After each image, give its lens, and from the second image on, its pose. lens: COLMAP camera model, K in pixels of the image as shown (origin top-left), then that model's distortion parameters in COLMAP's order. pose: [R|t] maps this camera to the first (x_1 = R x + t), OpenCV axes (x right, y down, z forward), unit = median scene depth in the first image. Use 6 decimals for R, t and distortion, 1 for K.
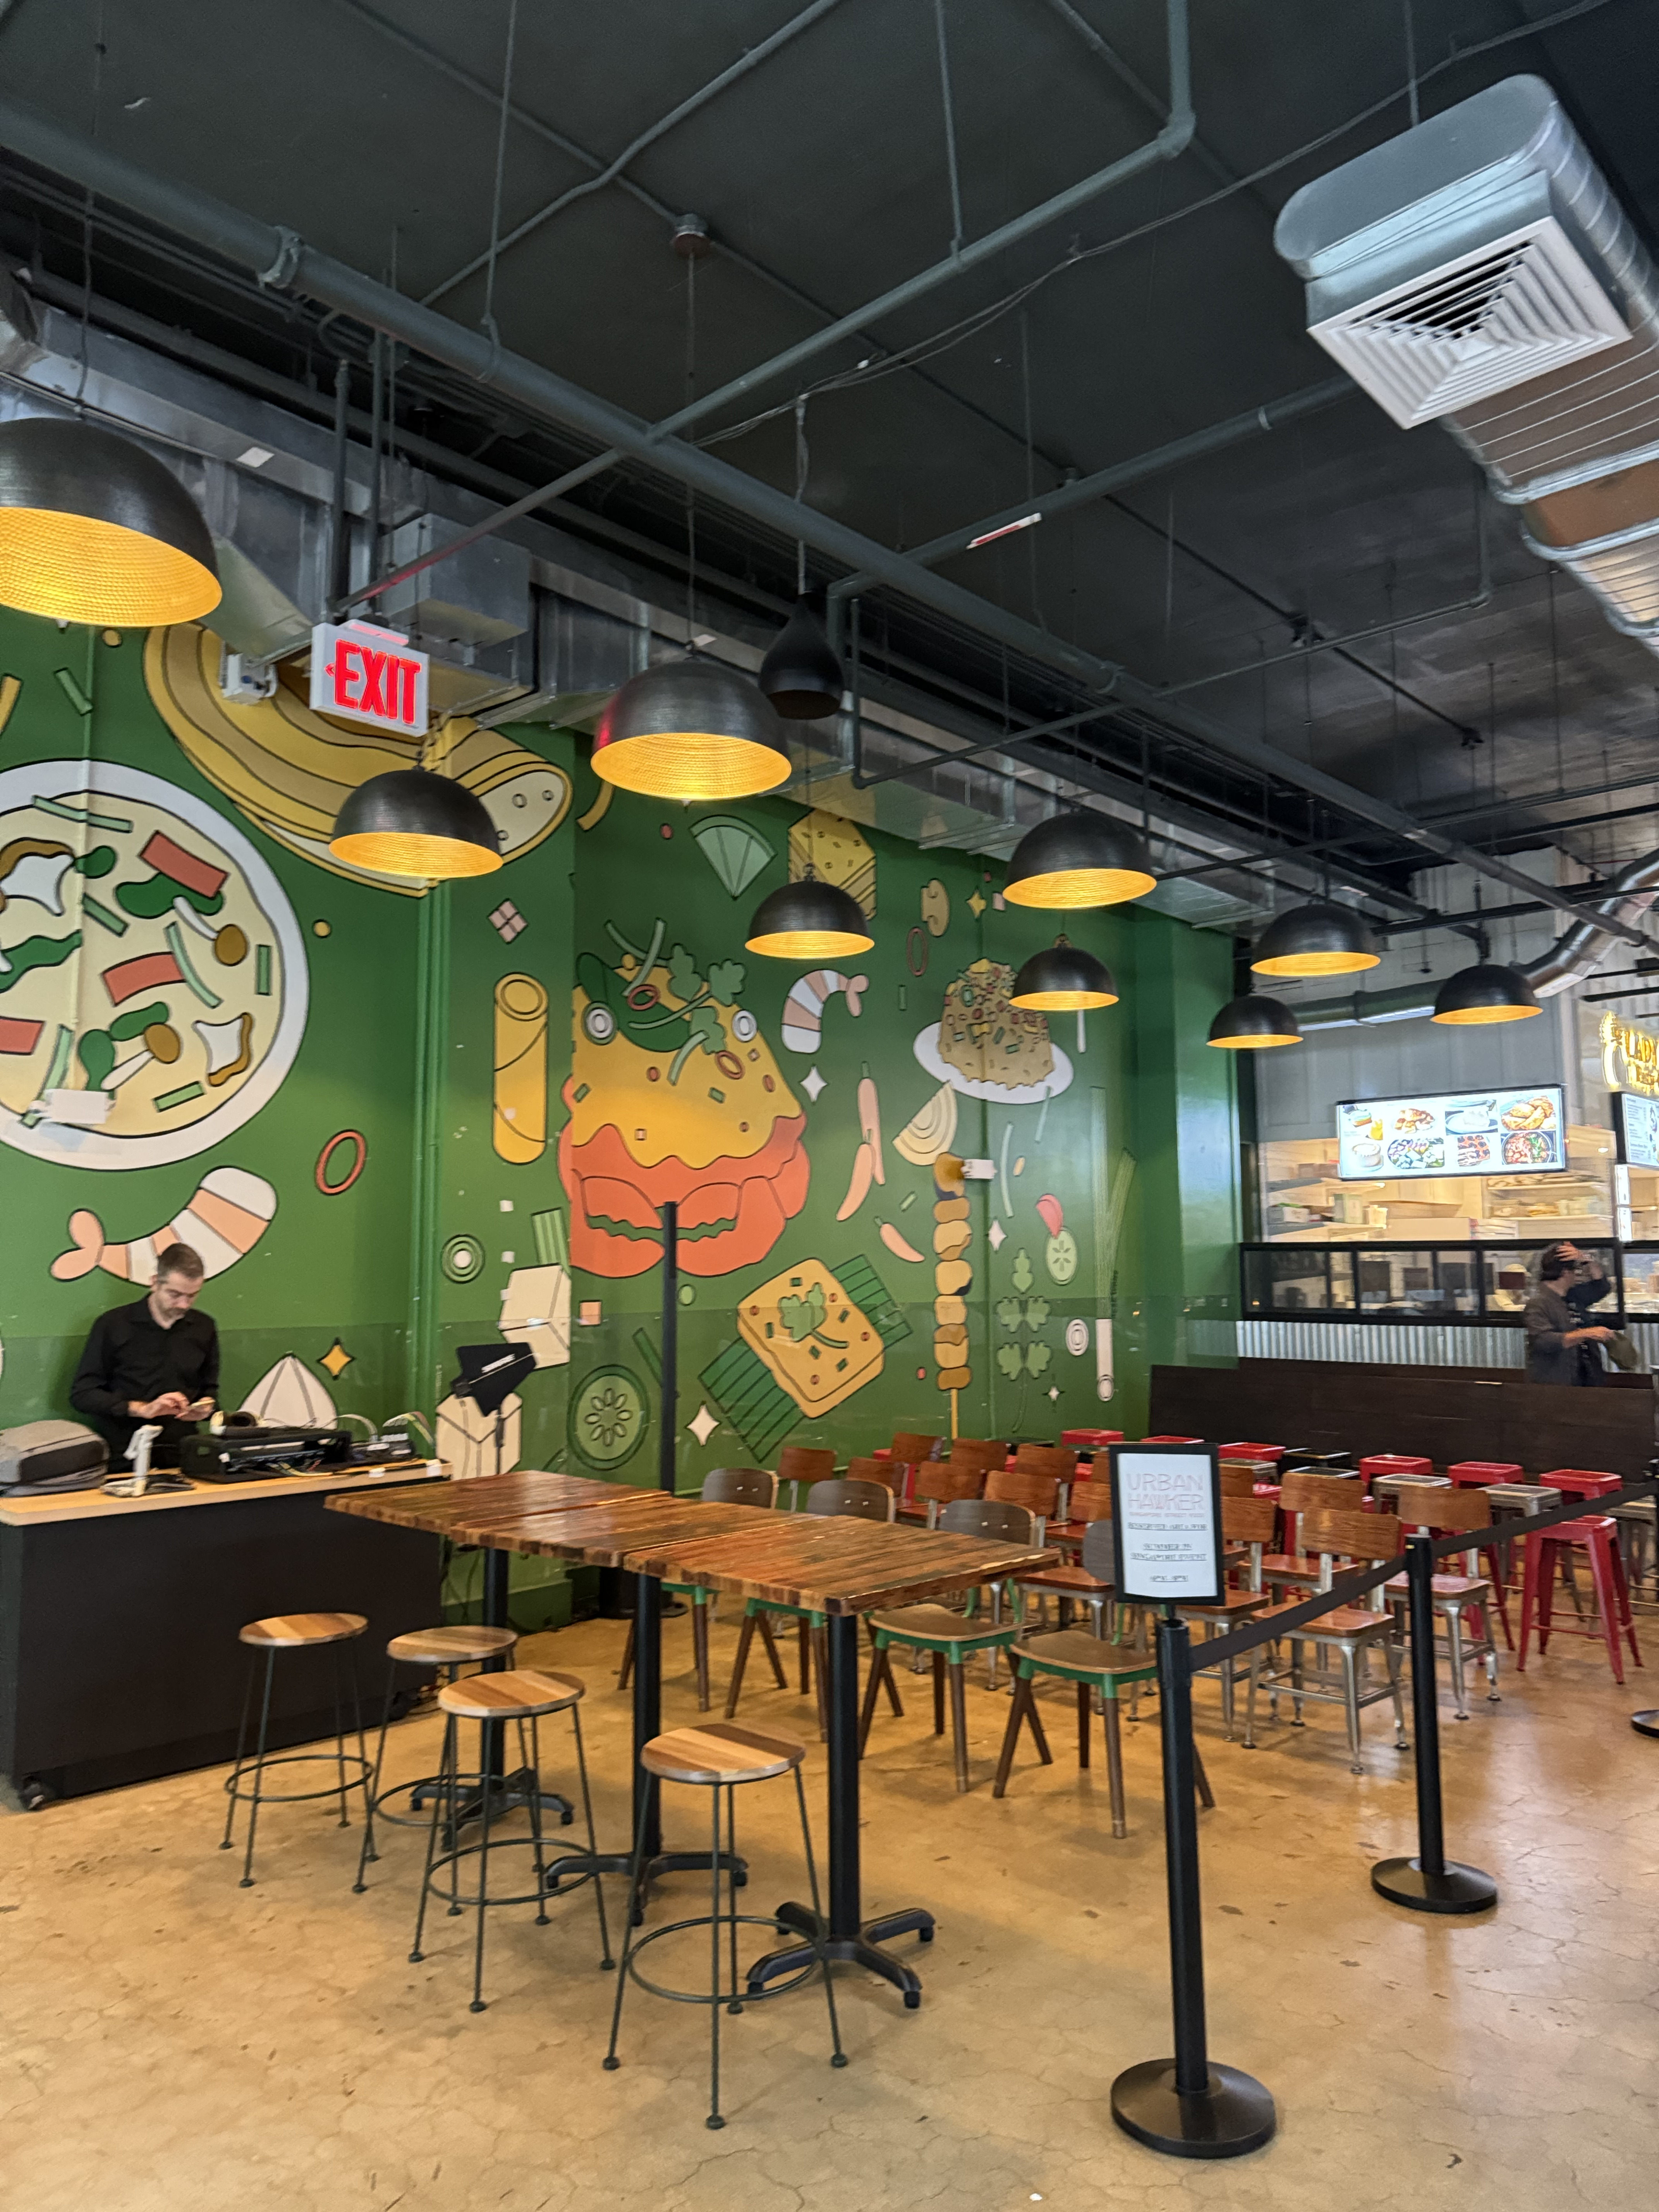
lens RADIAL K [[1528.0, 0, 829.3], [0, 1528.0, 1109.9], [0, 0, 1]] dist [0.079504, -0.098072]
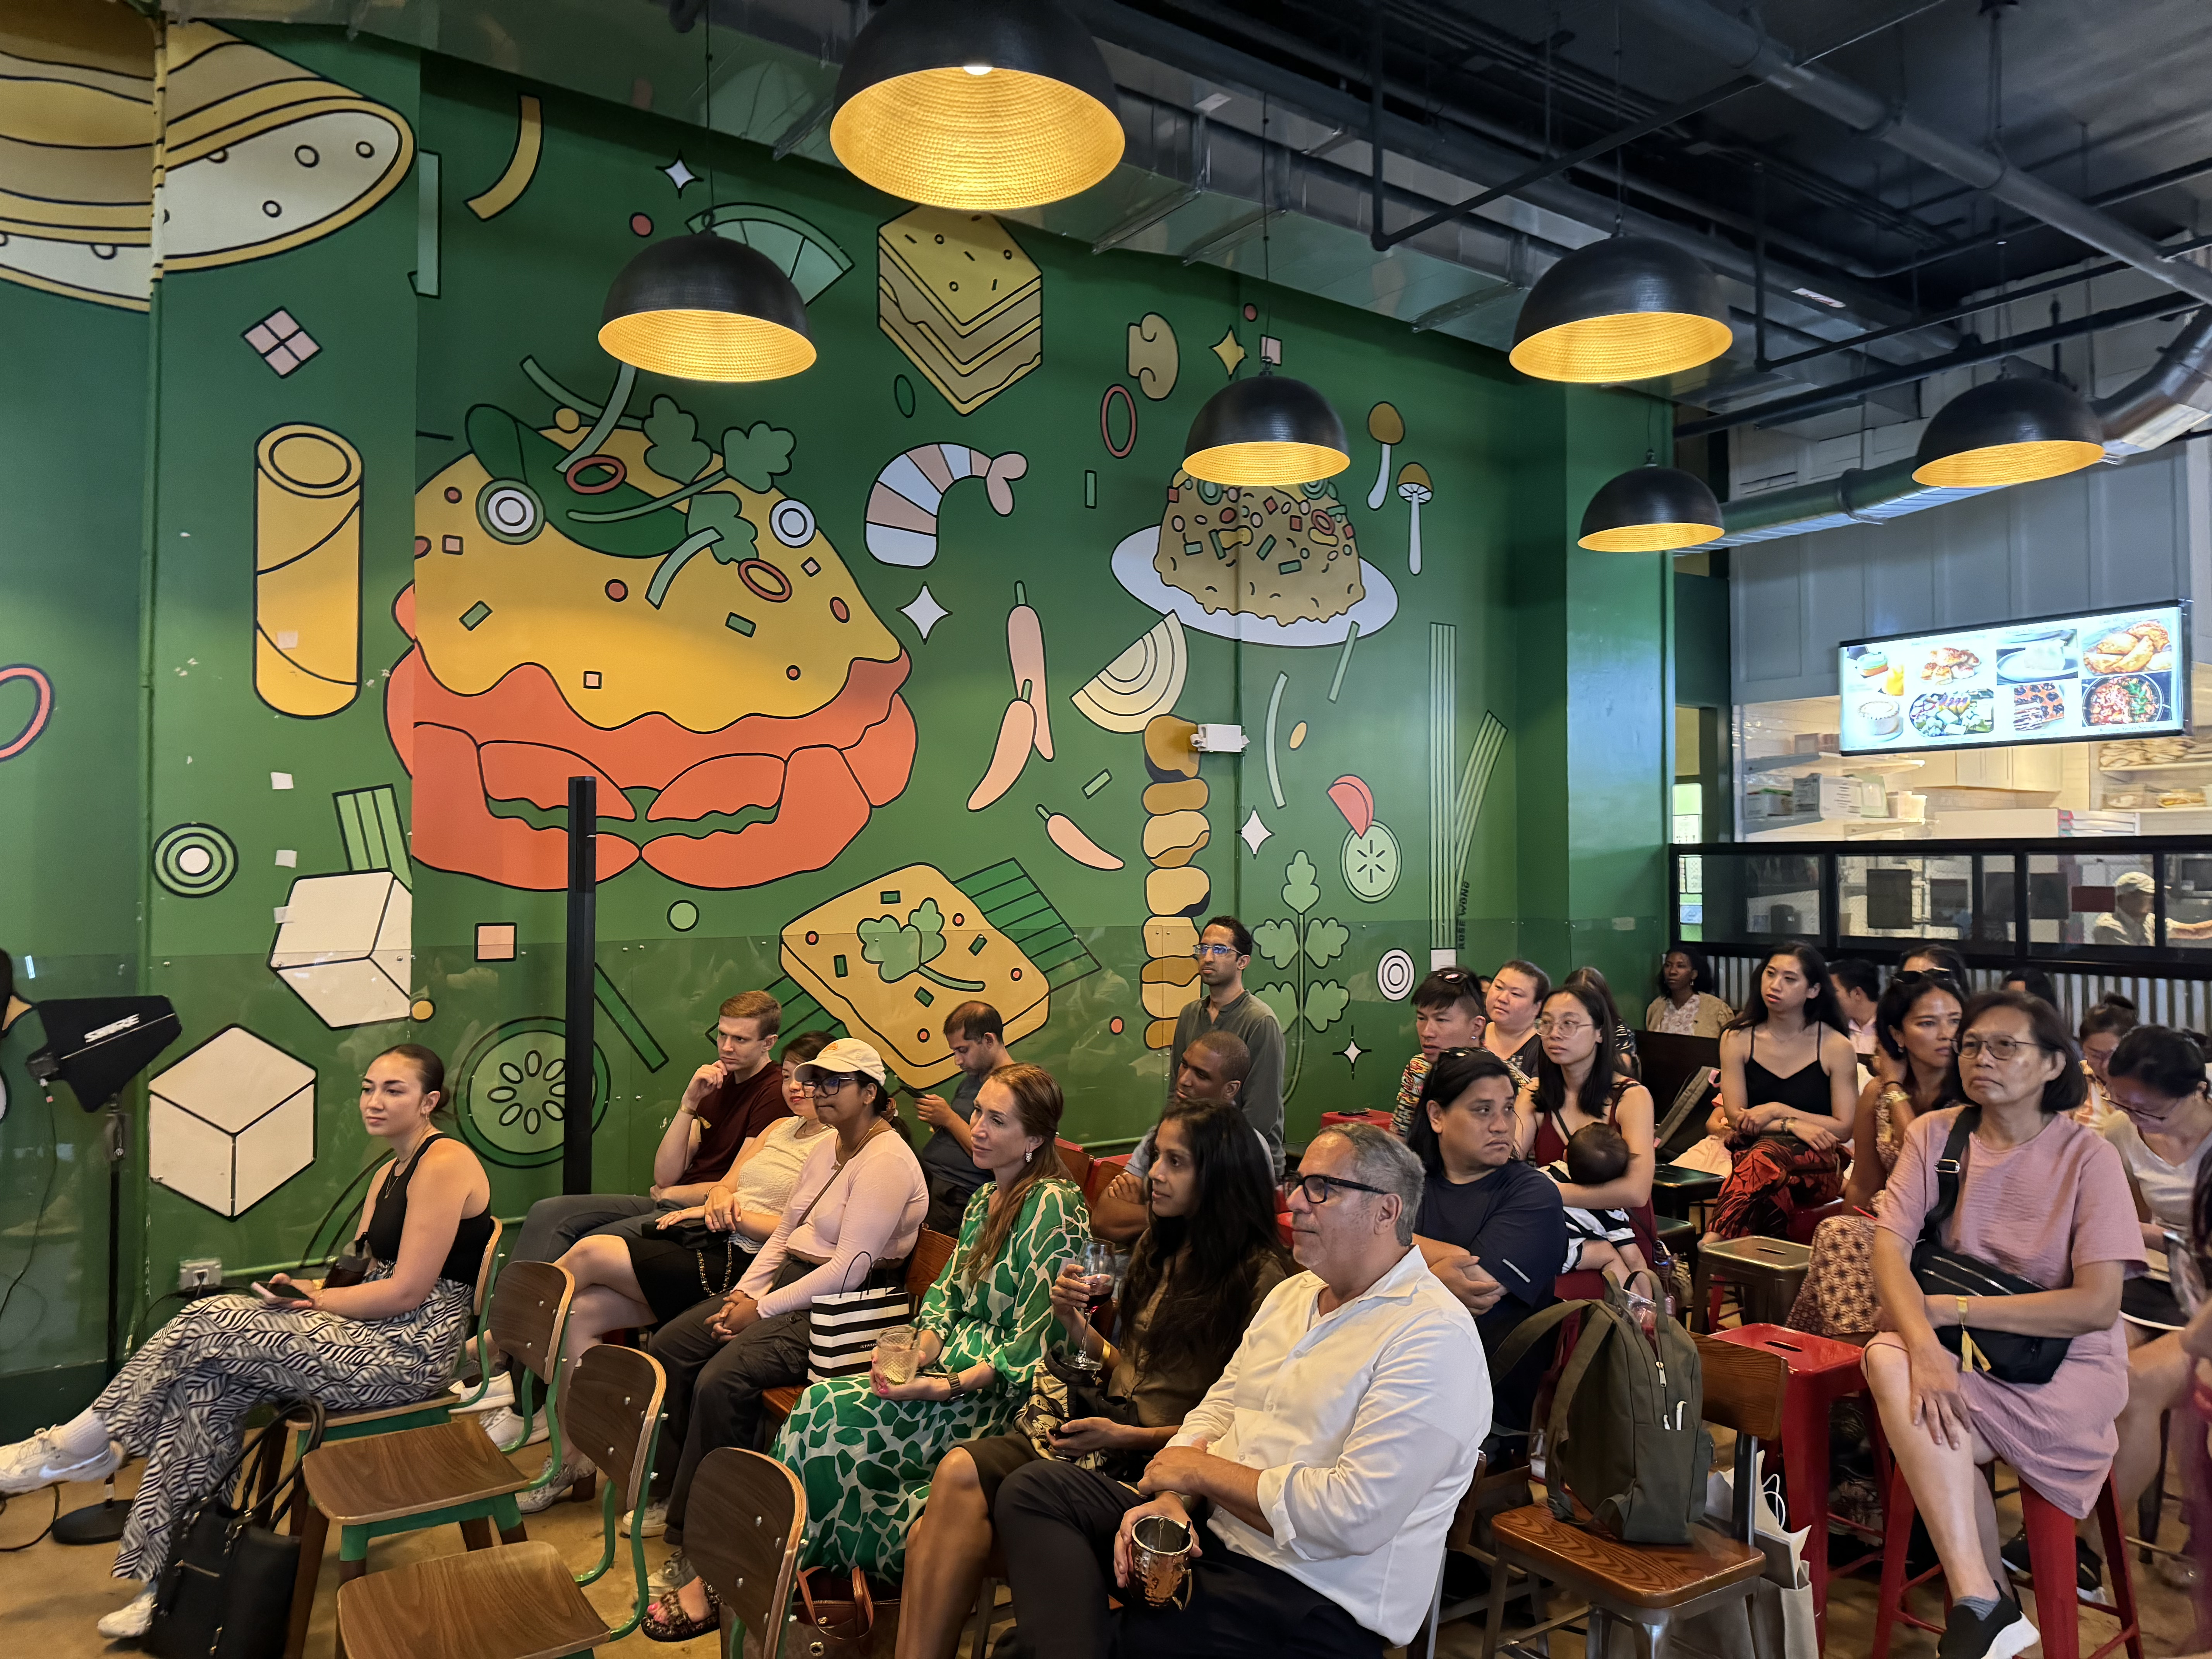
lens RADIAL K [[1528.0, 0, 1102.4], [0, 1528.0, 837.4], [0, 0, 1]] dist [0.079504, -0.098072]
pose [[0.977635, 0.001378, -0.210307, 0.214270], [0.015444, 0.996808, 0.078328, 0.031734], [0.209743, -0.079824, 0.974493, 0.335625]]
